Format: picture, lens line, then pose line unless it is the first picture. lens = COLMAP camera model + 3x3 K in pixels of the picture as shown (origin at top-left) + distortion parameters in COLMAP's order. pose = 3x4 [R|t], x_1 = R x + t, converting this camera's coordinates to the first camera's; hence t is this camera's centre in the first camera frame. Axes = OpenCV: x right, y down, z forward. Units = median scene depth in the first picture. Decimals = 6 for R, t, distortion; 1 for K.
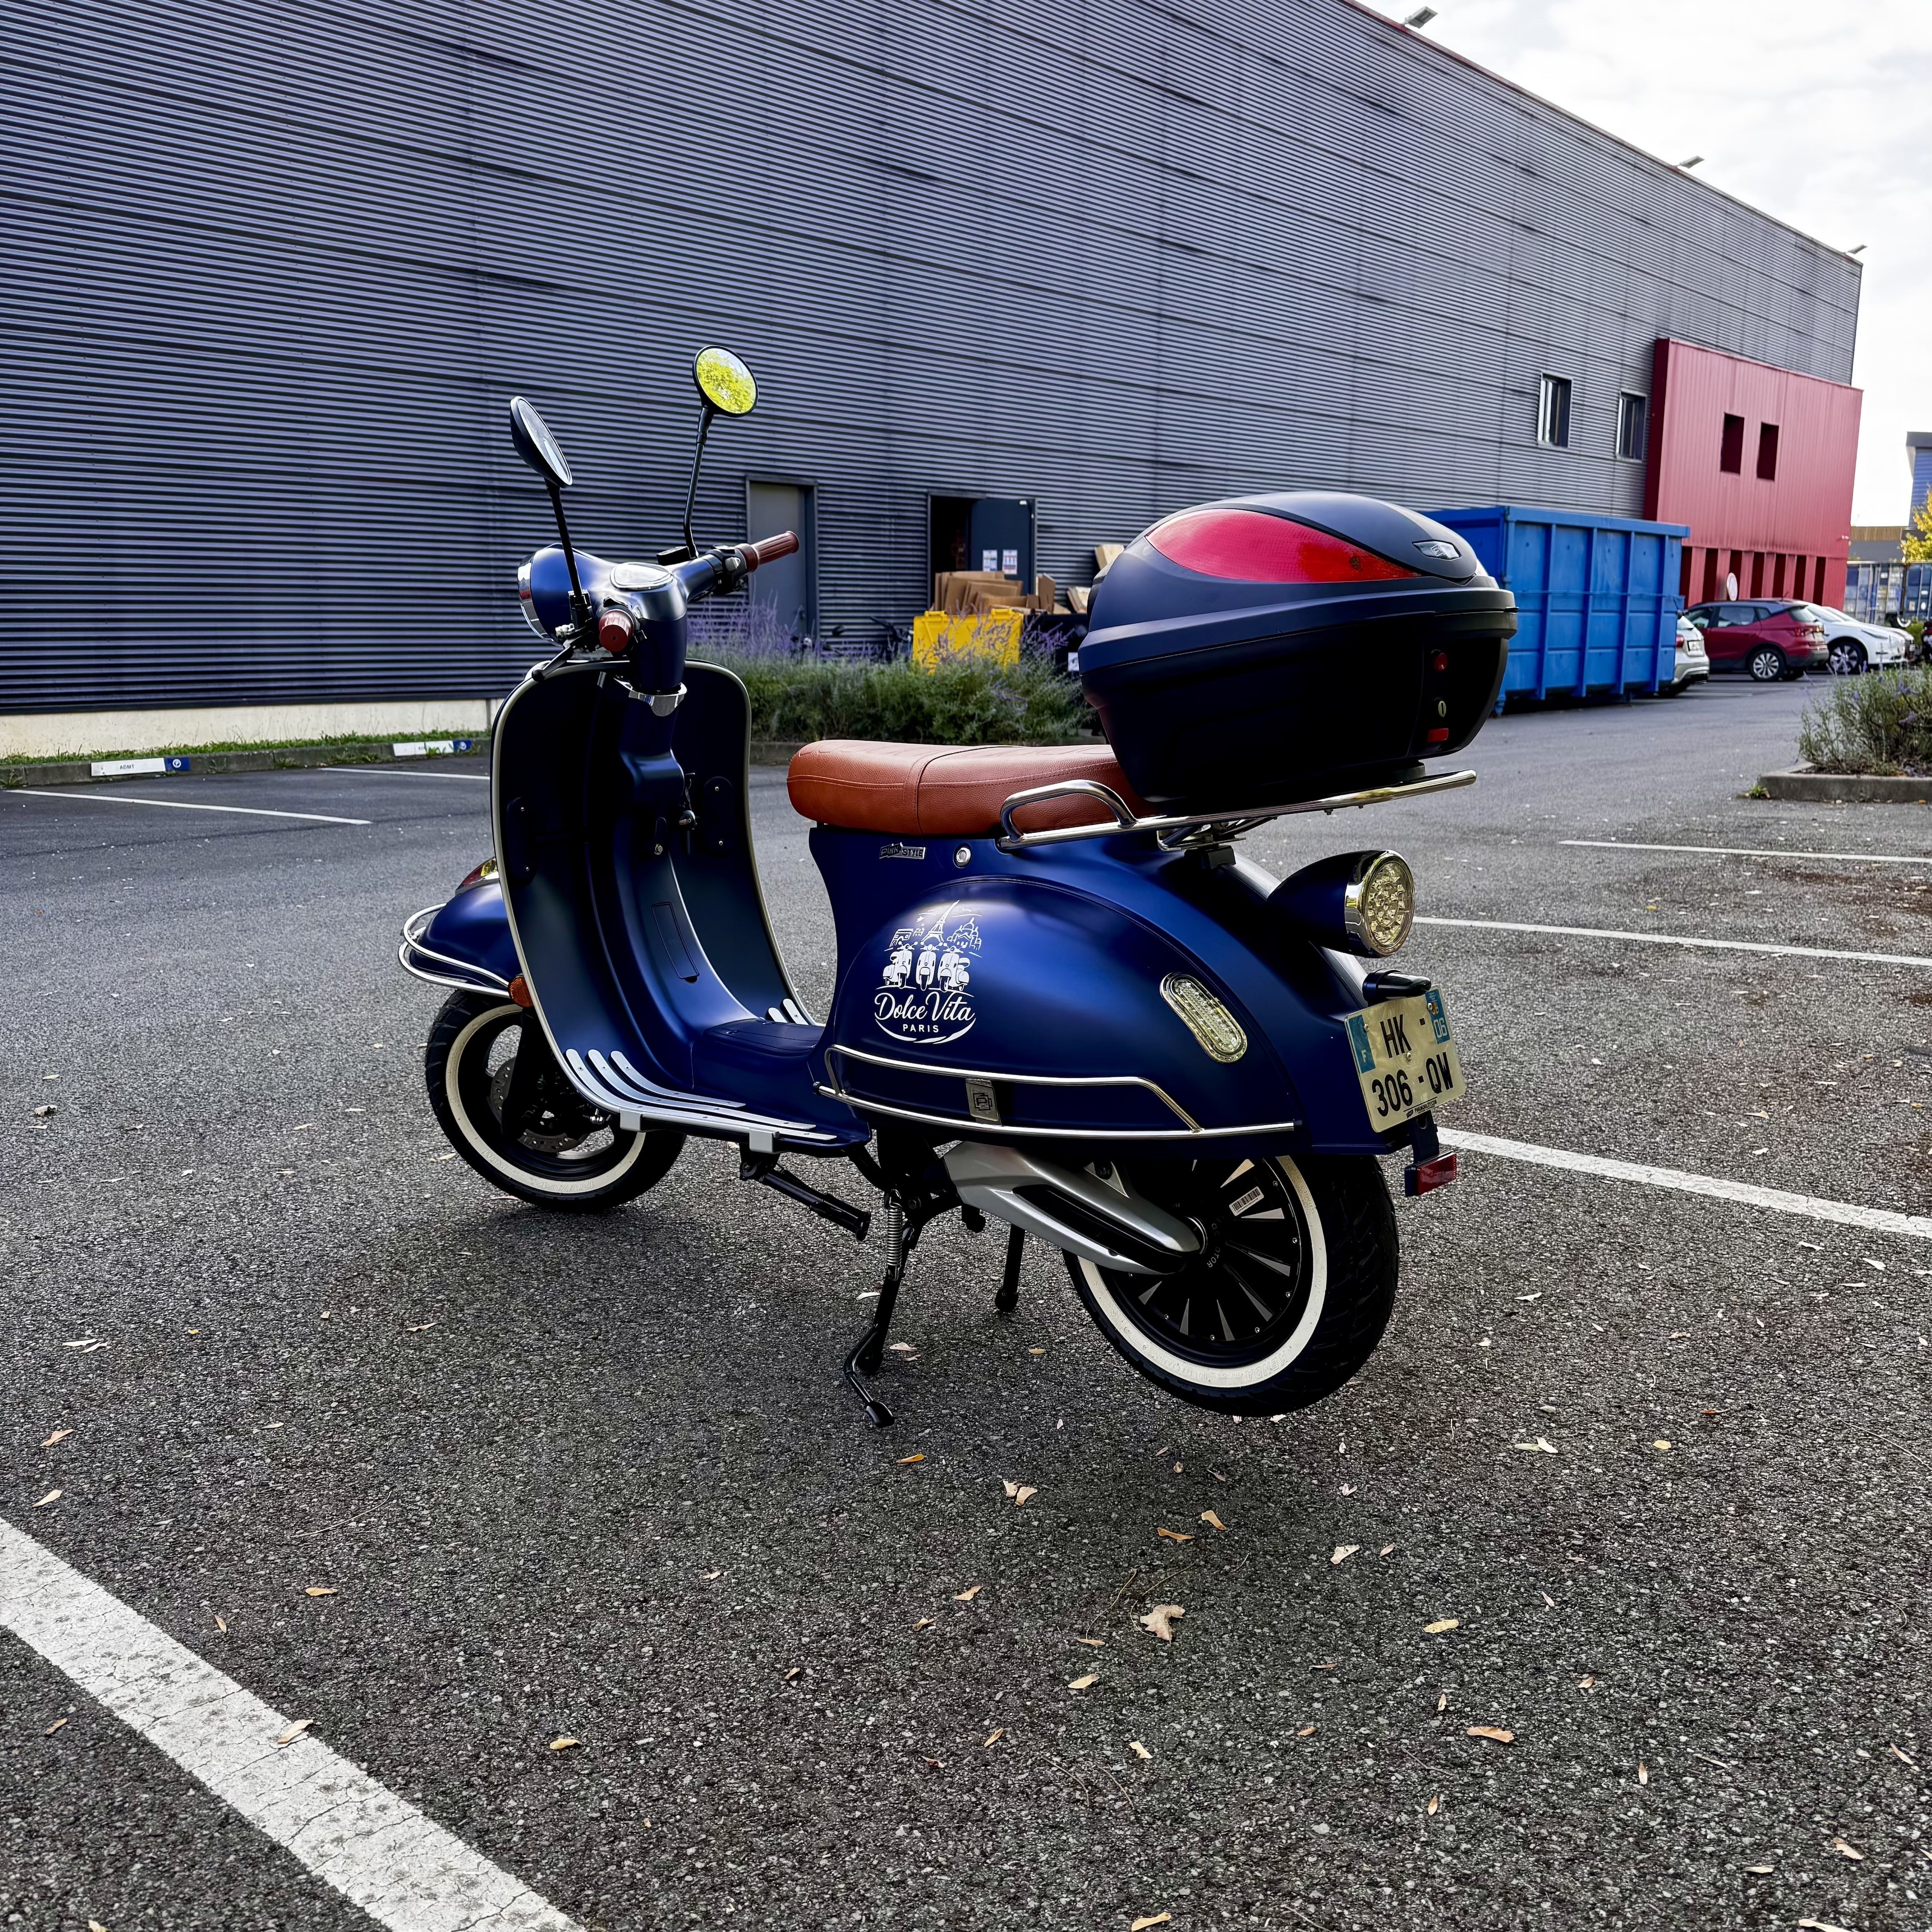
lens RADIAL K [[1793.9, 0, 950.6], [0, 1793.9, 954.4], [0, 0, 1]] dist [0.081528, -0.134273]
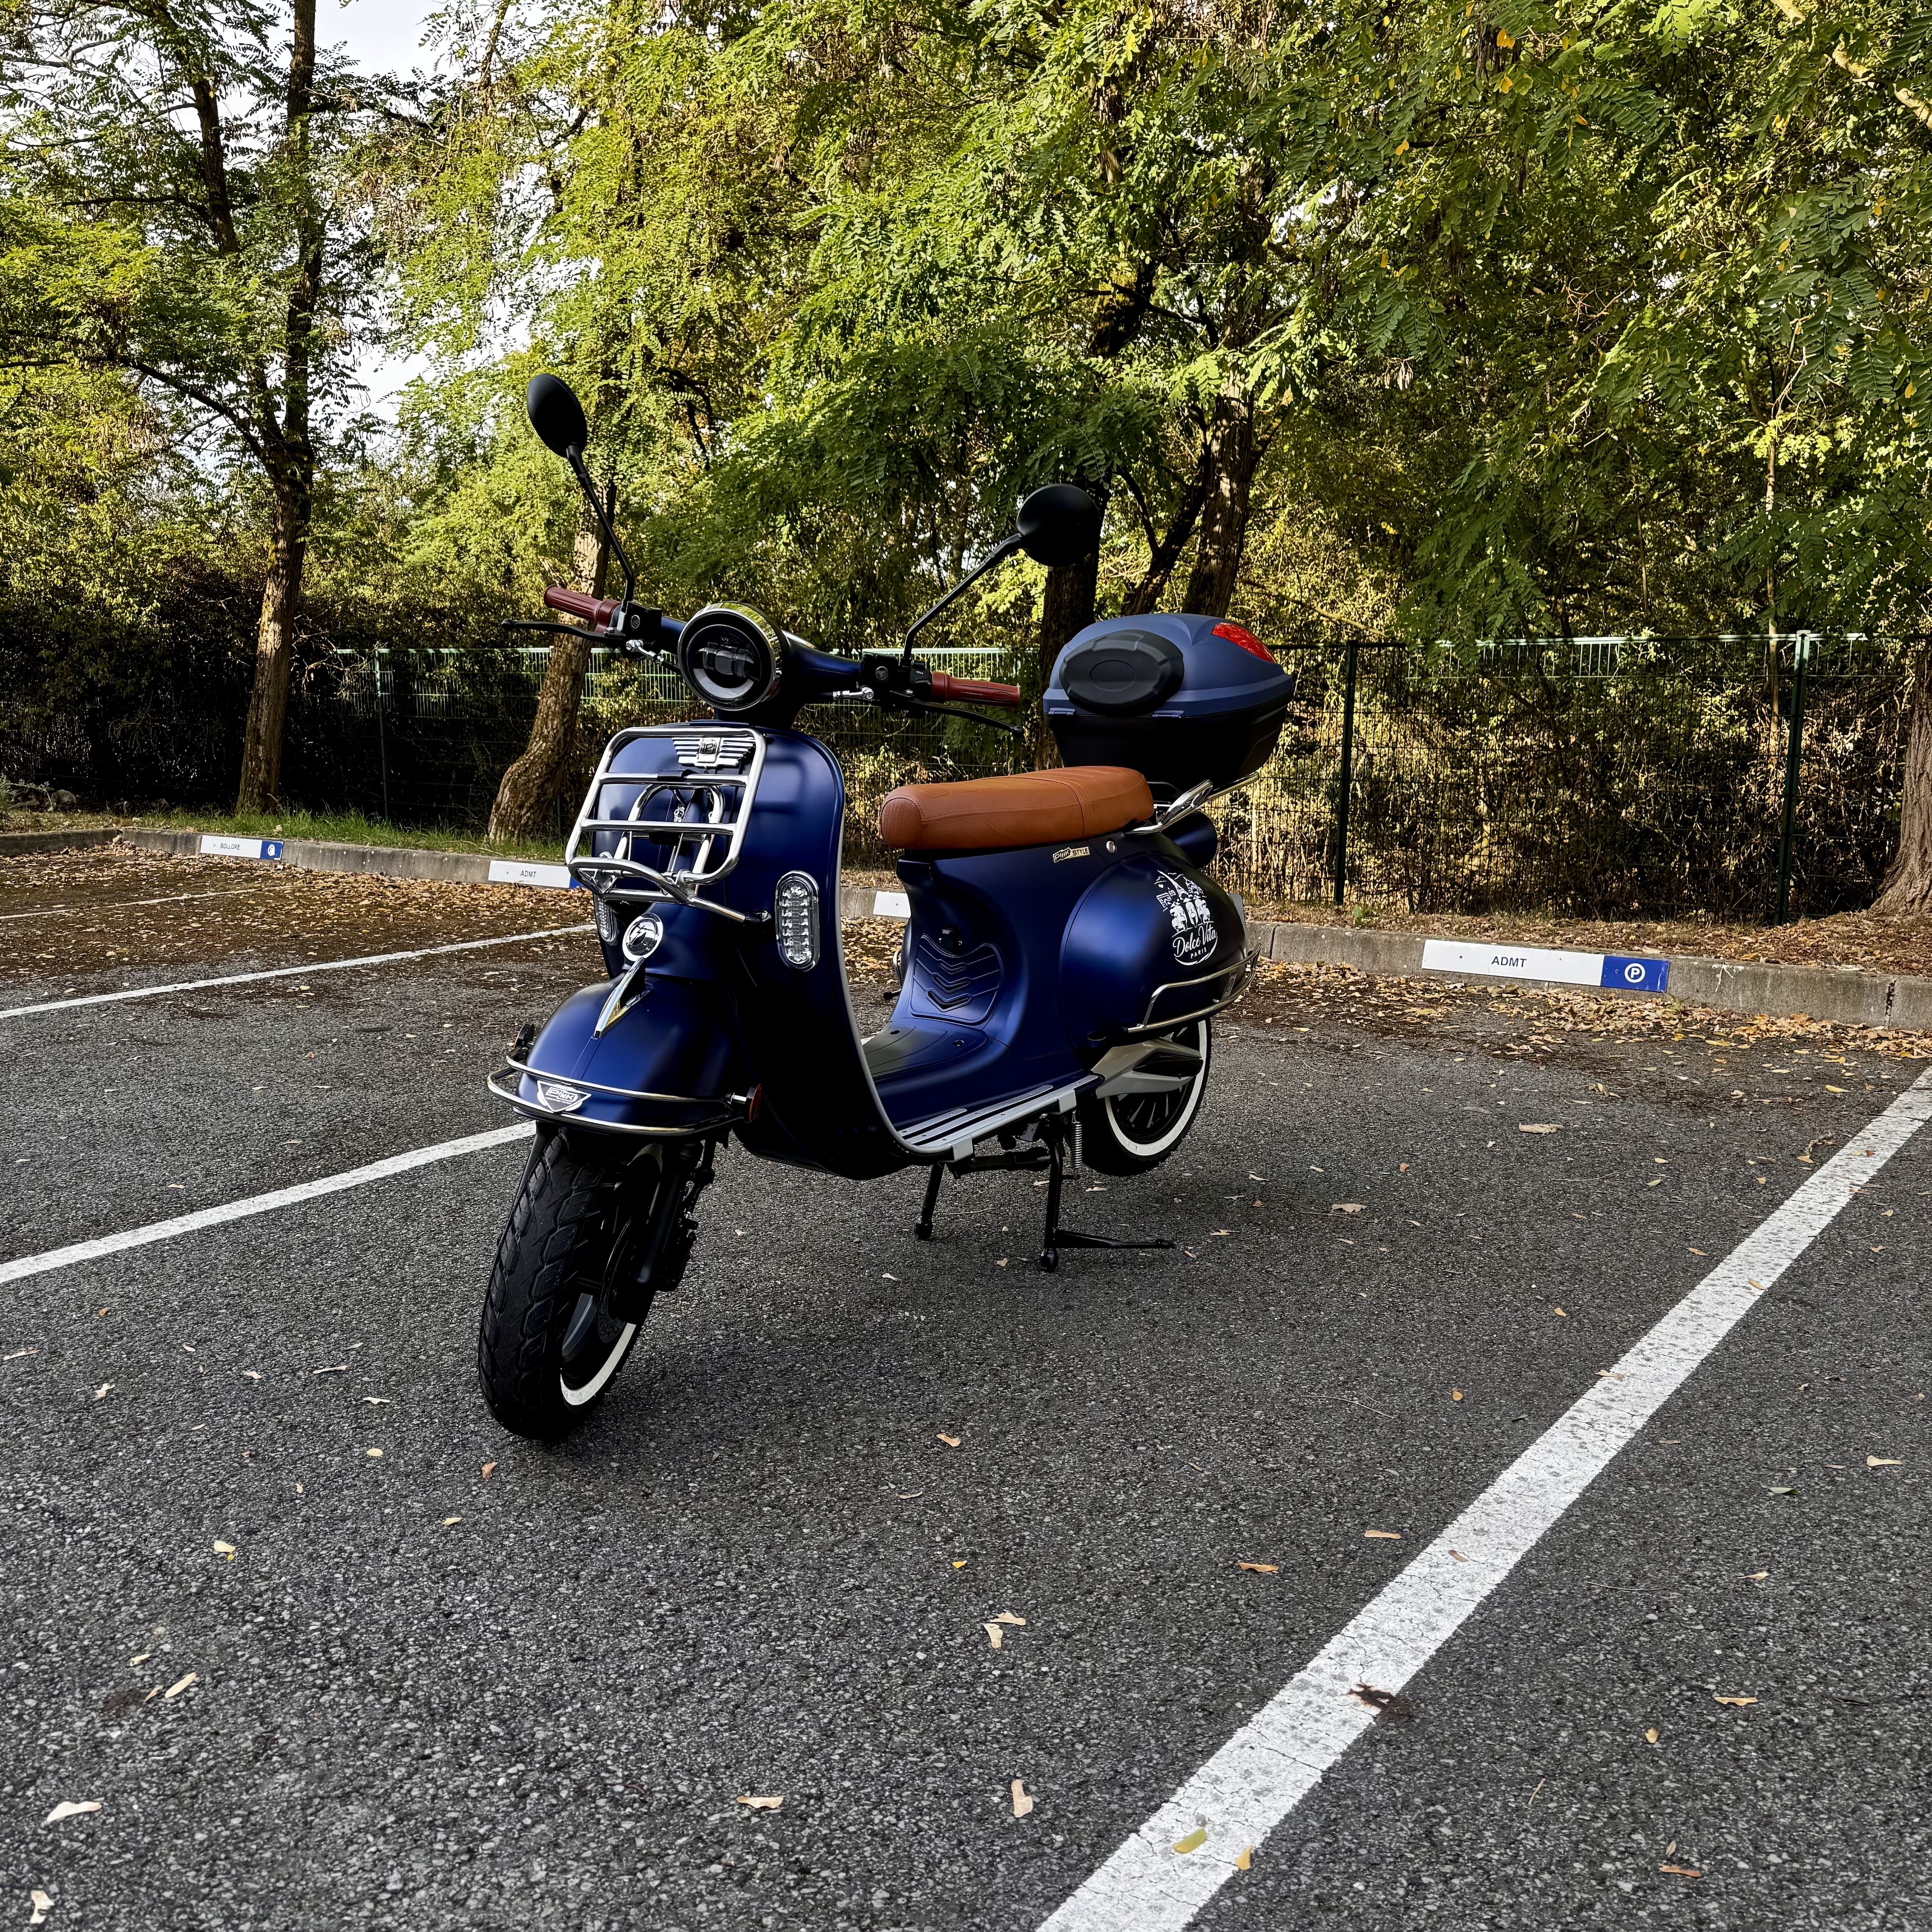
lens RADIAL K [[1802.3, 0, 969.6], [0, 1802.3, 971.7], [0, 0, 1]] dist [0.097752, -0.156240]
pose [[-0.062765, -0.148326, 0.986945, -1.376121], [0.188822, 0.969270, 0.157678, -0.200022], [-0.980003, 0.196254, -0.032829, 1.142738]]
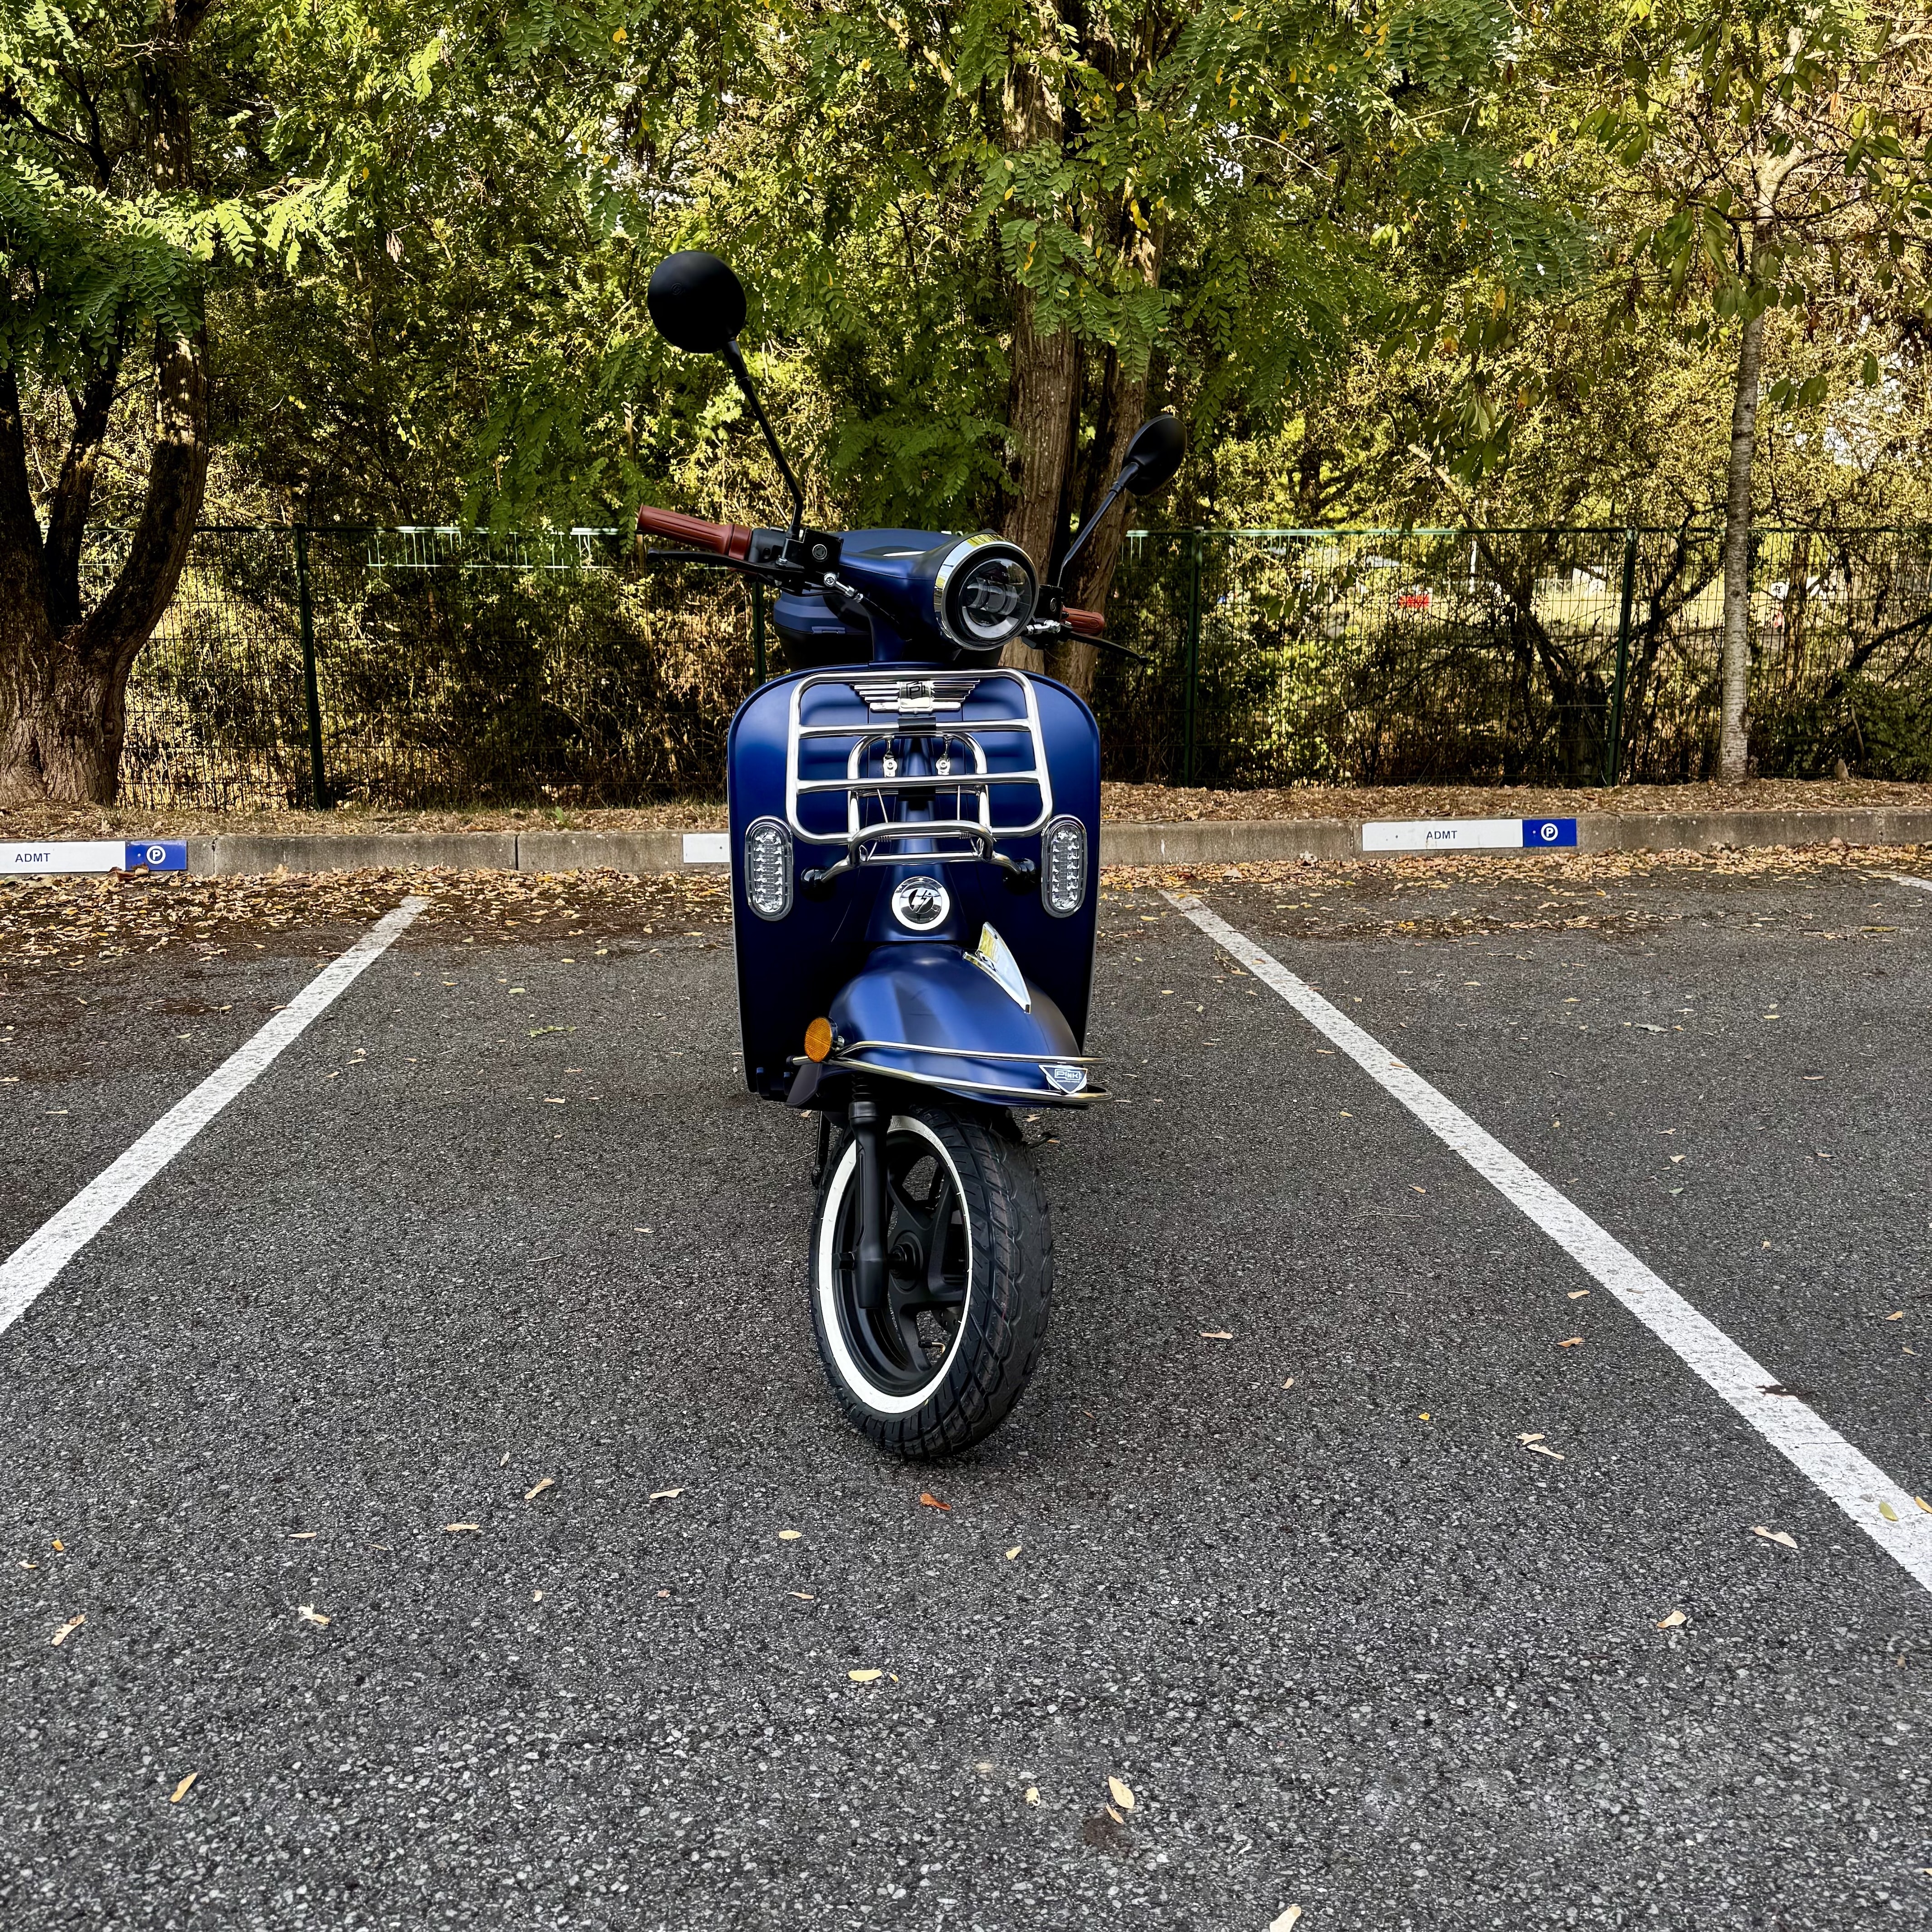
lens RADIAL K [[1802.3, 0, 969.6], [0, 1802.3, 971.7], [0, 0, 1]] dist [0.097752, -0.156240]
pose [[-0.720197, -0.144977, 0.678453, -0.980023], [0.138588, 0.928148, 0.345448, -0.394736], [-0.679787, 0.342816, -0.648357, 1.951540]]
